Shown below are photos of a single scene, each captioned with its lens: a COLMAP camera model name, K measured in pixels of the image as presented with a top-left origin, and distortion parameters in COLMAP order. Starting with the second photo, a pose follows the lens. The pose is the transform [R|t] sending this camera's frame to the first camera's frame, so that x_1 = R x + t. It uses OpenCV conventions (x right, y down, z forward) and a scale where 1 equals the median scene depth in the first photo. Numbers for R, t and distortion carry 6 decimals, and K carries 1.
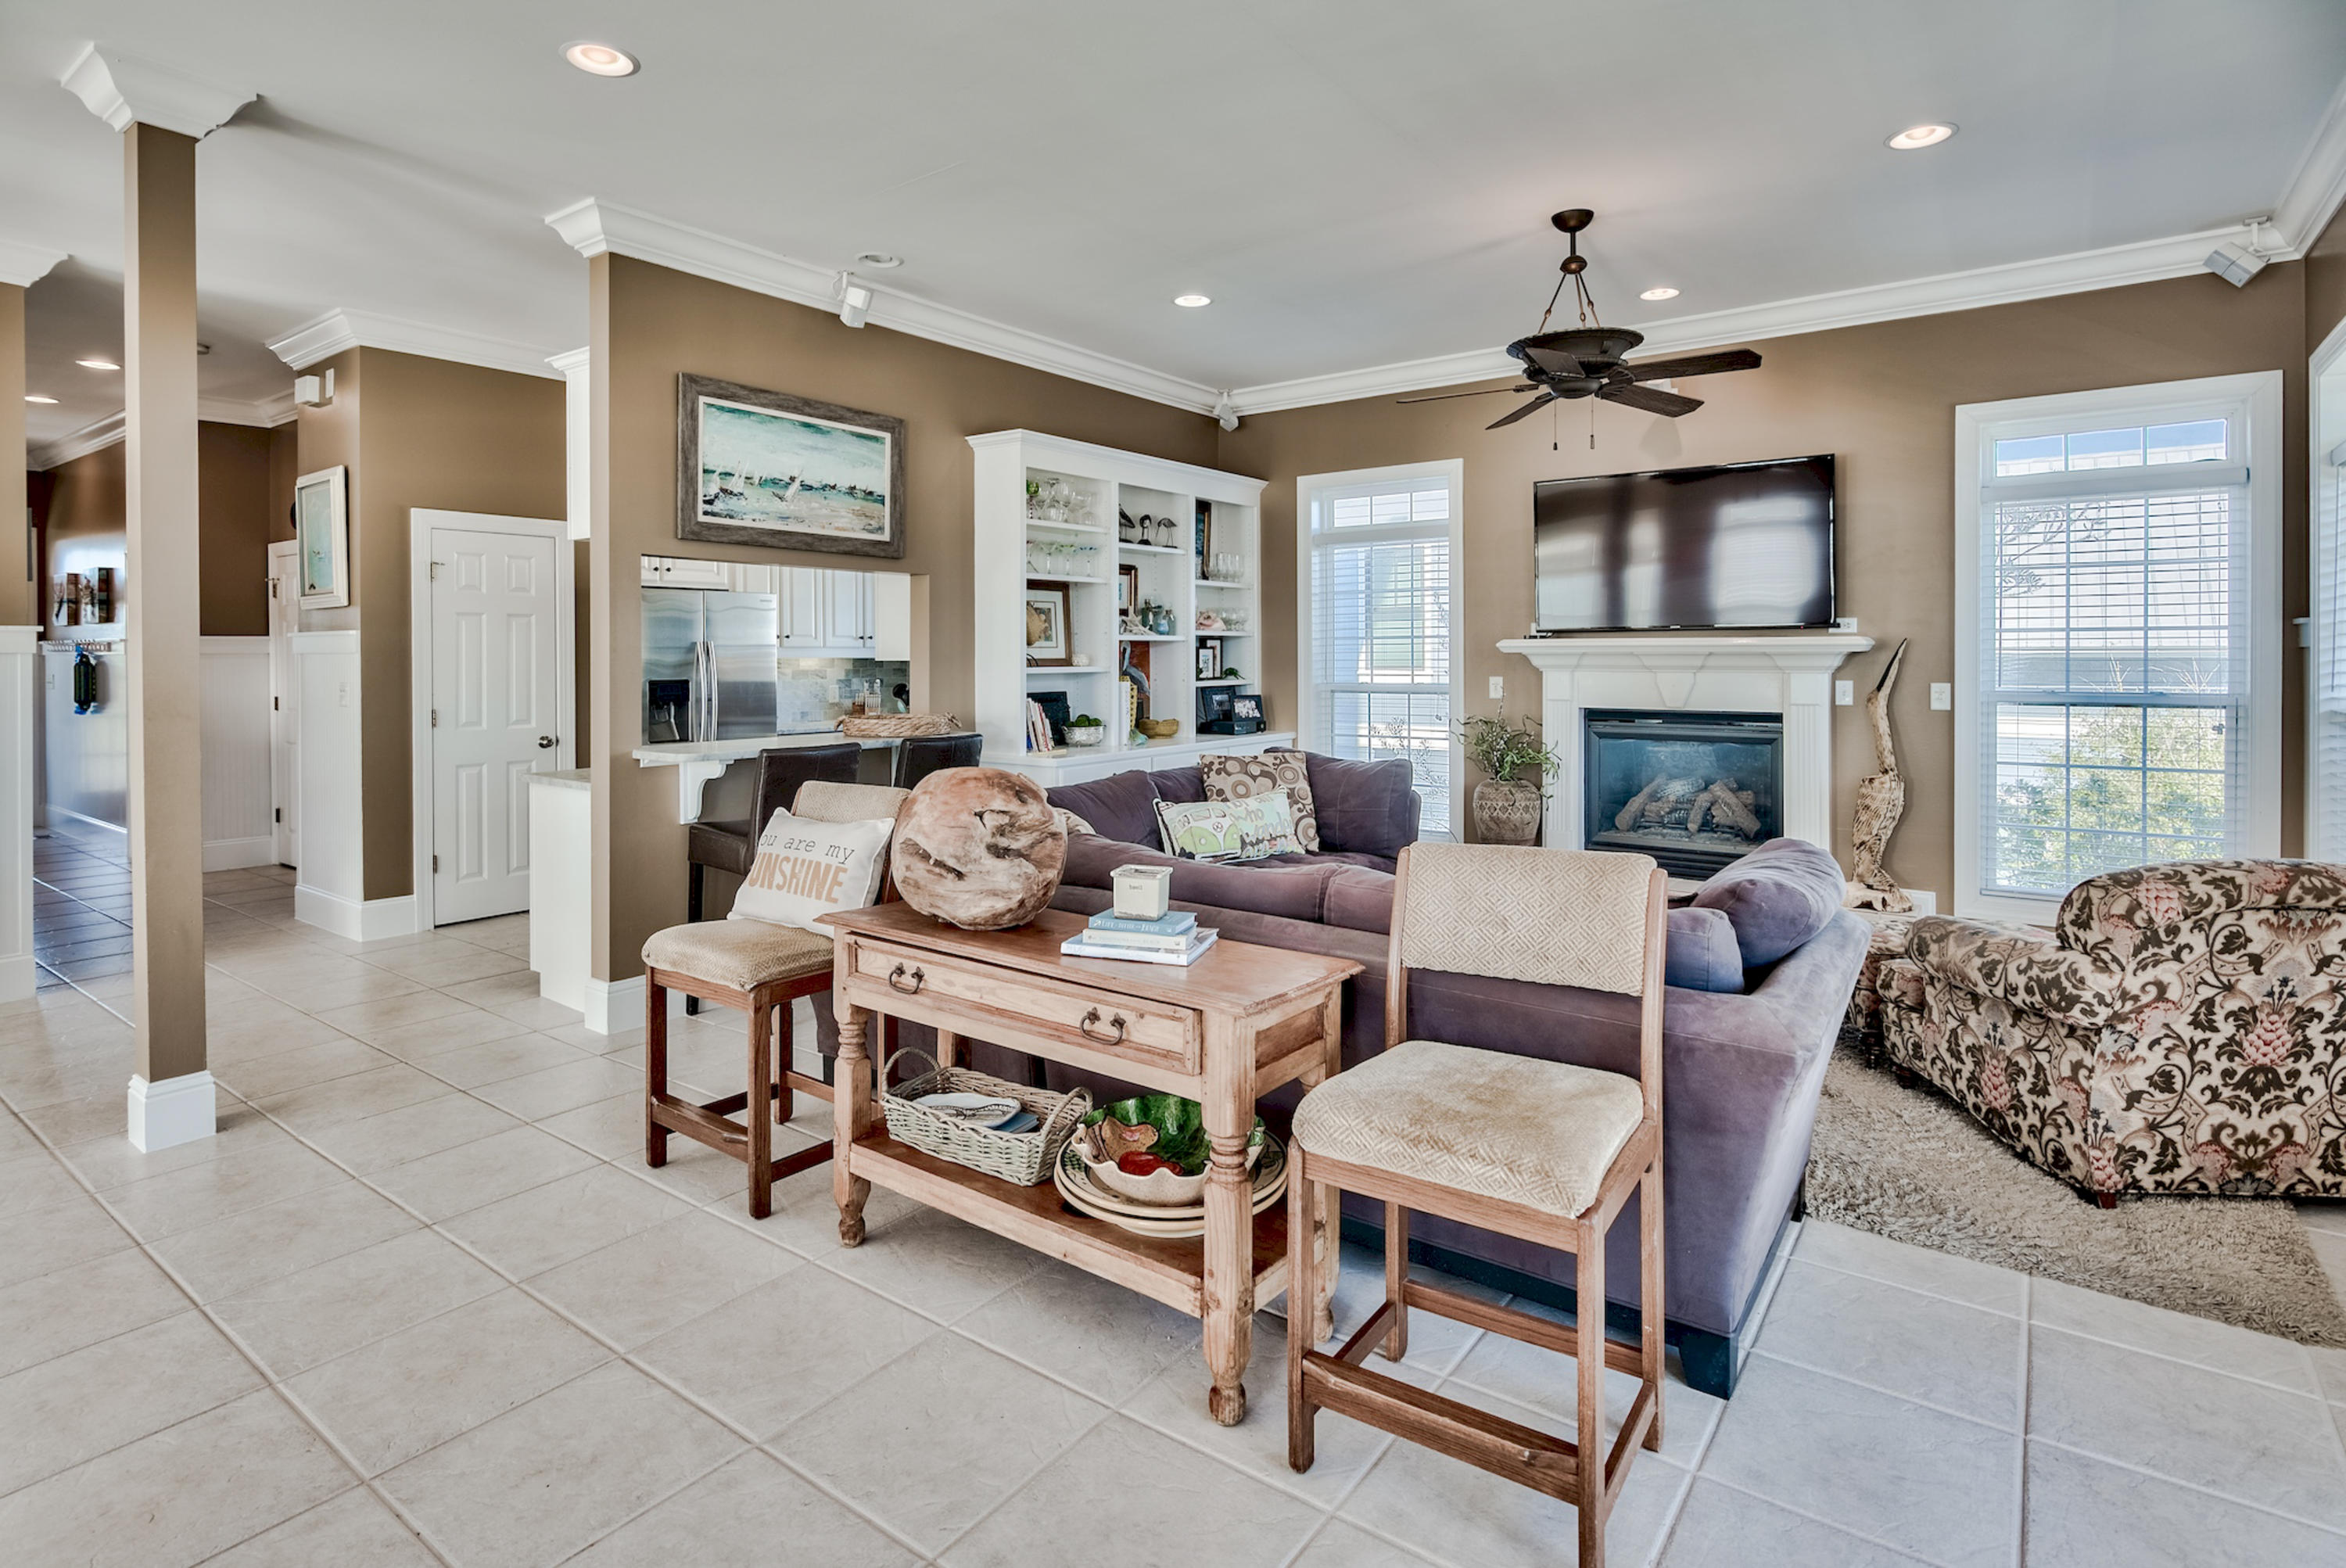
lens RADIAL K [[1159.0, 0, 1156.7], [0, 1159.0, 661.9], [0, 0, 1]] dist [-0.004987, 0.000109]
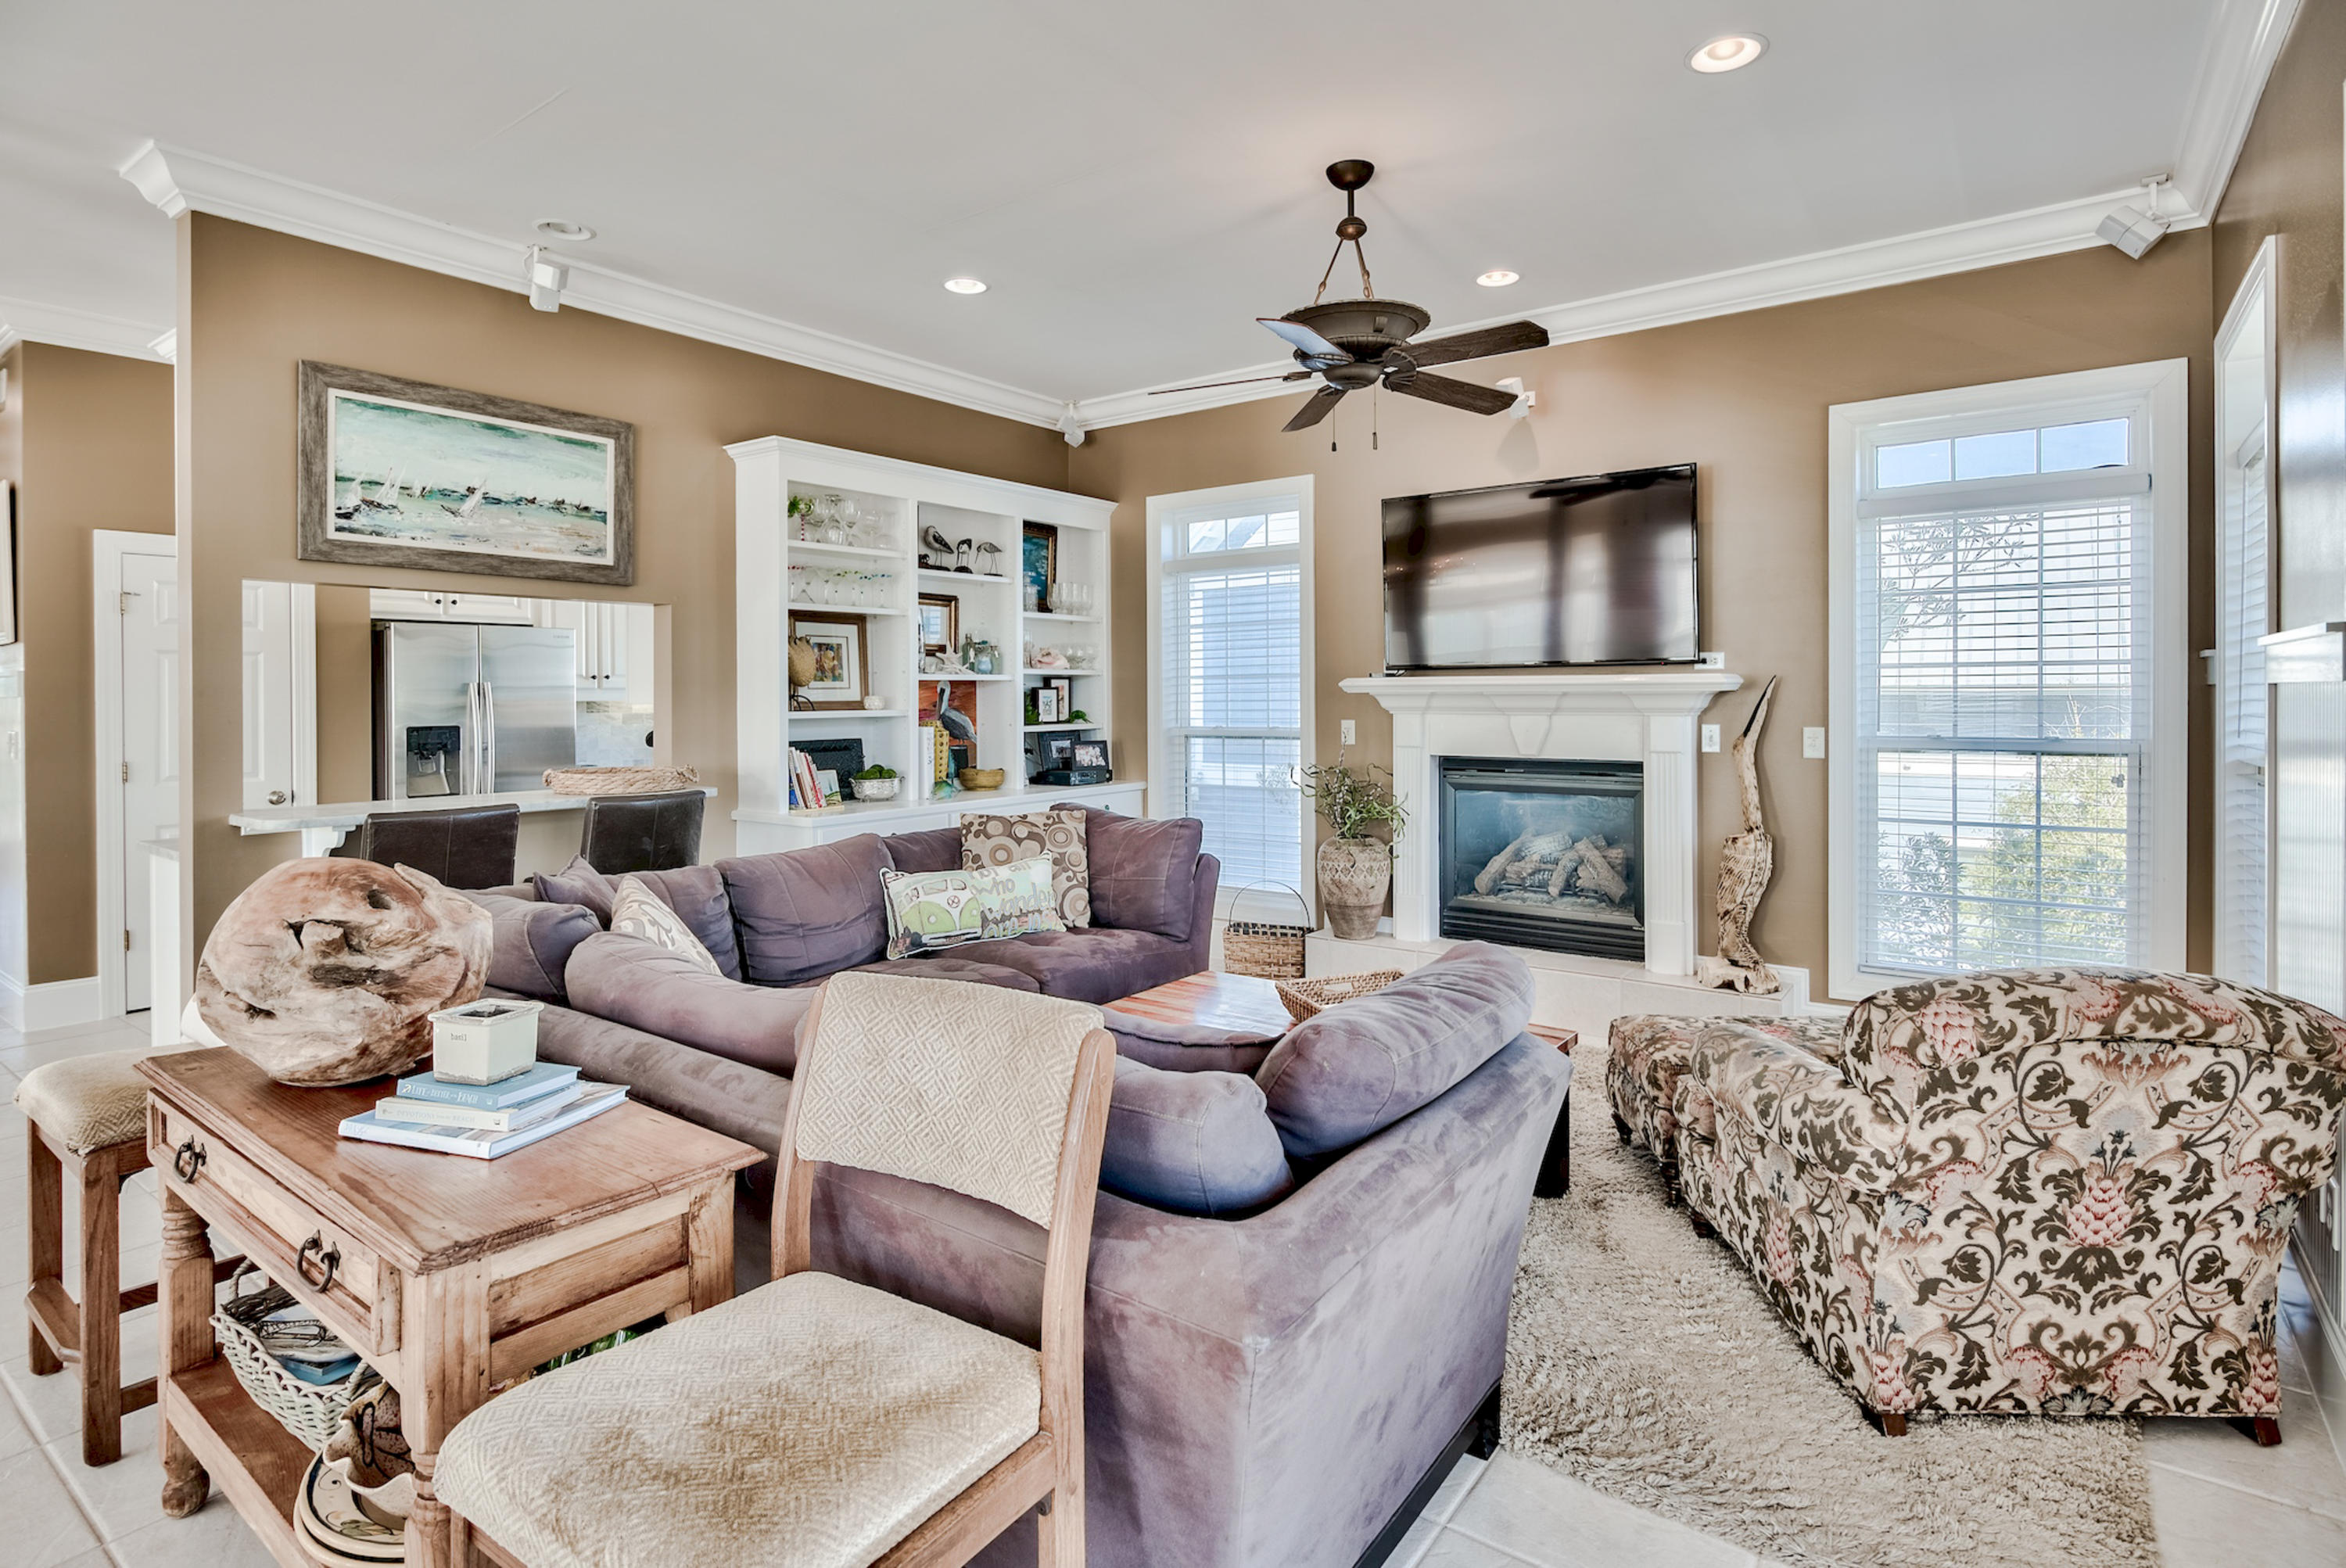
lens RADIAL K [[1159.0, 0, 1198.8], [0, 1159.0, 701.8], [0, 0, 1]] dist [-0.004987, 0.000109]
pose [[0.999742, -0.003098, 0.022480, 0.208374], [0.003090, 0.999995, 0.000404, -0.002470], [-0.022481, -0.000335, 0.999747, 0.152253]]
